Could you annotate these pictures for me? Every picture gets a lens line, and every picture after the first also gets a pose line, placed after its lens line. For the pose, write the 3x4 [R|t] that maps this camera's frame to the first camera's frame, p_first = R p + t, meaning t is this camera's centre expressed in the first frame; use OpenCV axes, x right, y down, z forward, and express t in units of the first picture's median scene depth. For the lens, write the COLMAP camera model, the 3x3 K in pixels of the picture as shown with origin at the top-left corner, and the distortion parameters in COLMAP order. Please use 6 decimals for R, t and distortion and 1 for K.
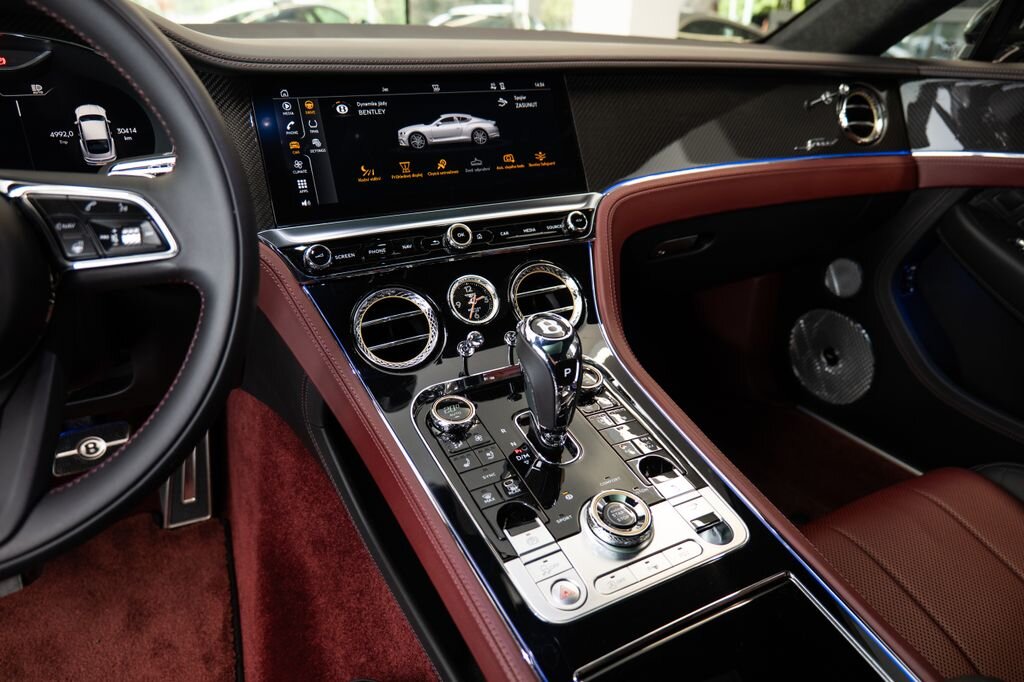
lens RADIAL K [[682.2, 0, 494.0], [0, 682.2, 323.9], [0, 0, 1]] dist [-0.020449, 0.004601]
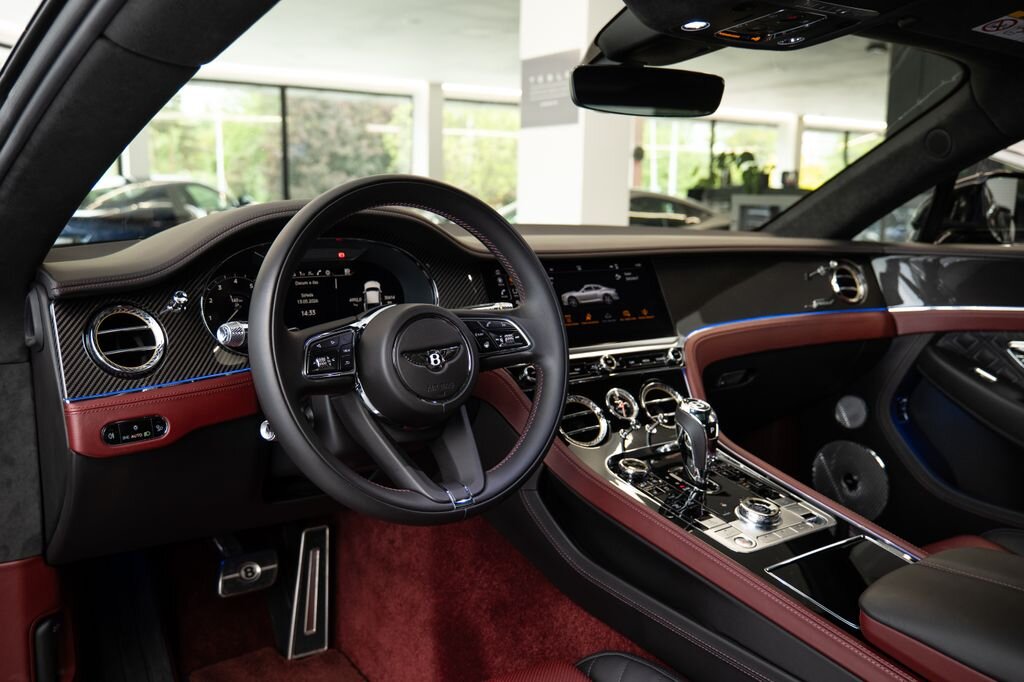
lens RADIAL K [[898.5, 0, 458.1], [0, 898.5, 342.3], [0, 0, 1]] dist [-0.001715, -0.002565]
pose [[0.994959, -0.023631, 0.097461, -0.555217], [0.047504, 0.966949, -0.250506, 0.297109], [-0.088320, 0.253873, 0.963197, -0.849098]]
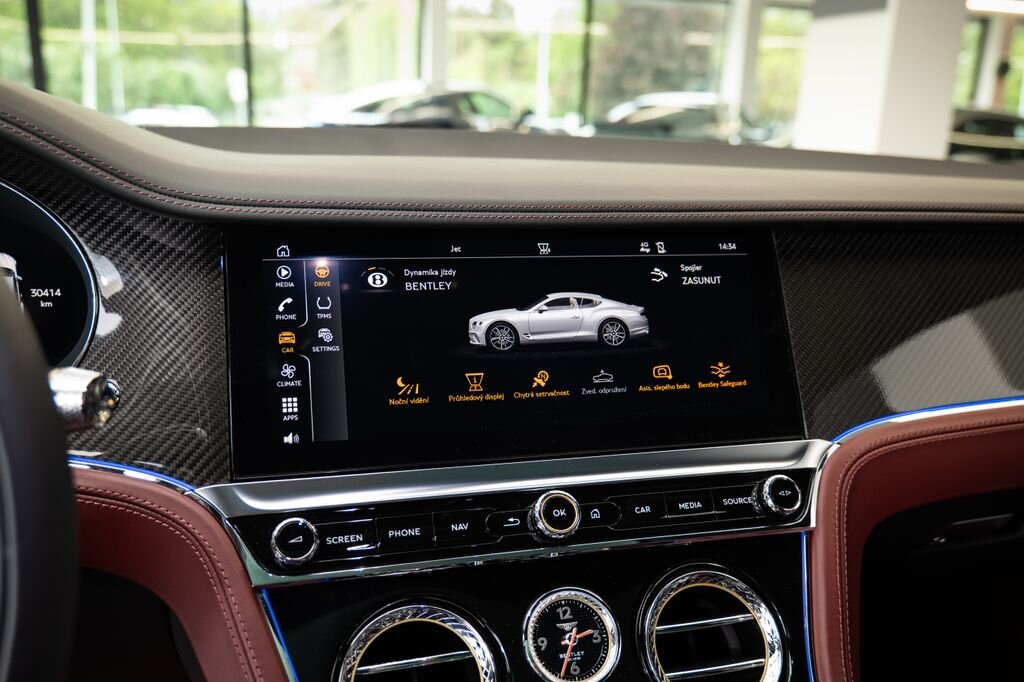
lens RADIAL K [[896.7, 0, 500.8], [0, 896.7, 338.7], [0, 0, 1]] dist [0.002714, -0.000937]
pose [[0.977996, 0.070970, -0.196181, 0.036651], [-0.103339, 0.981689, -0.160027, -0.144585], [0.181232, 0.176778, 0.967422, 0.260415]]
